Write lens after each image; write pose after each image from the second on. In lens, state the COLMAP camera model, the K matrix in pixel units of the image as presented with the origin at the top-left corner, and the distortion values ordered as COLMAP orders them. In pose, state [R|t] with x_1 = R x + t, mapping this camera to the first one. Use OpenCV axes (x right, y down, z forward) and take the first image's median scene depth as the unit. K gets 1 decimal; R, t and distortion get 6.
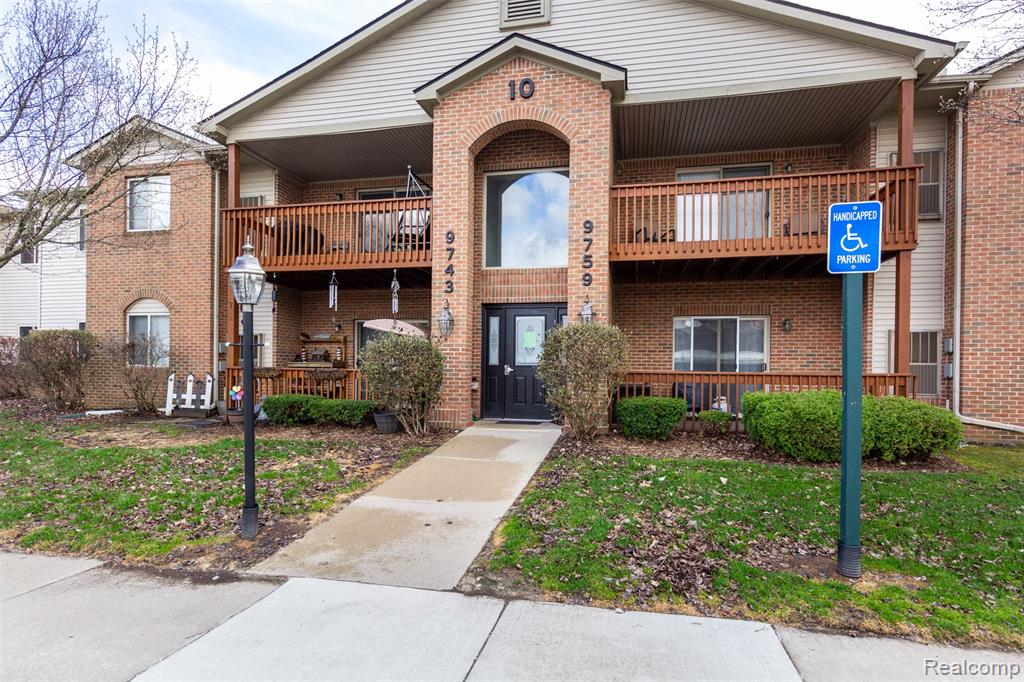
lens RADIAL K [[547.0, 0, 510.1], [0, 547.0, 358.8], [0, 0, 1]] dist [0.001977, -0.000034]
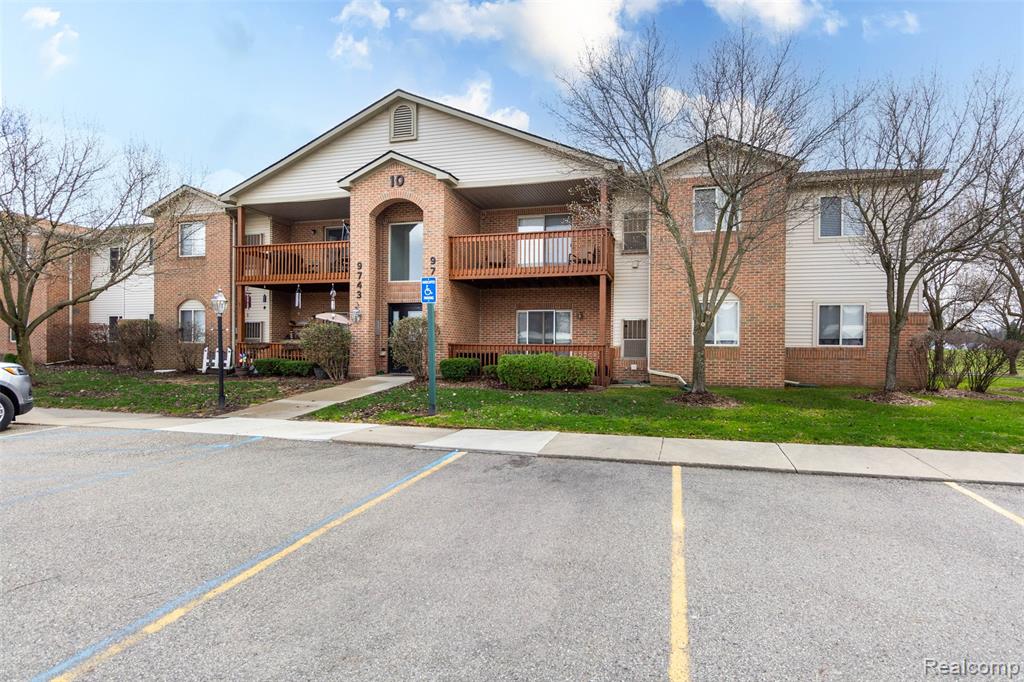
lens RADIAL K [[512.7, 0, 512.0], [0, 512.7, 341.0], [0, 0, 1]] dist [-0.000029, -0.000233]
pose [[0.998869, -0.002087, -0.047504, 0.395497], [0.002209, 0.999994, 0.002518, 0.009095], [0.047498, -0.002620, 0.998868, -0.518568]]
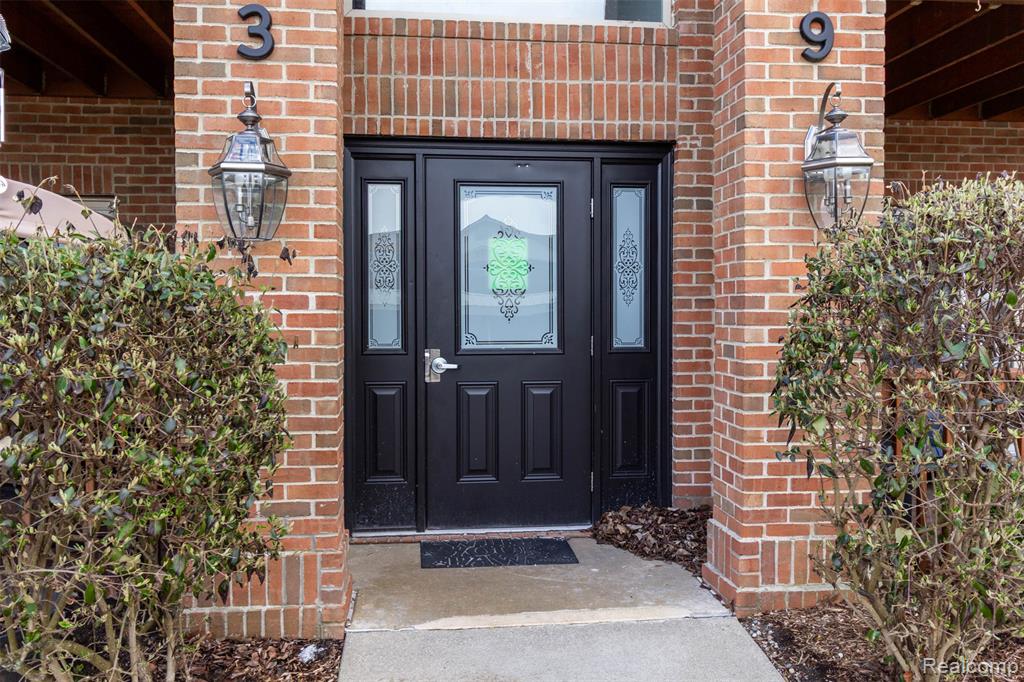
lens RADIAL K [[875.1, 0, 512.0], [0, 875.1, 341.0], [0, 0, 1]] dist [0.005829, 0.003701]
pose [[0.947677, -0.017400, 0.318757, -0.116031], [0.001564, 0.998755, 0.049868, -0.016542], [-0.319228, -0.046760, 0.946524, 0.540145]]
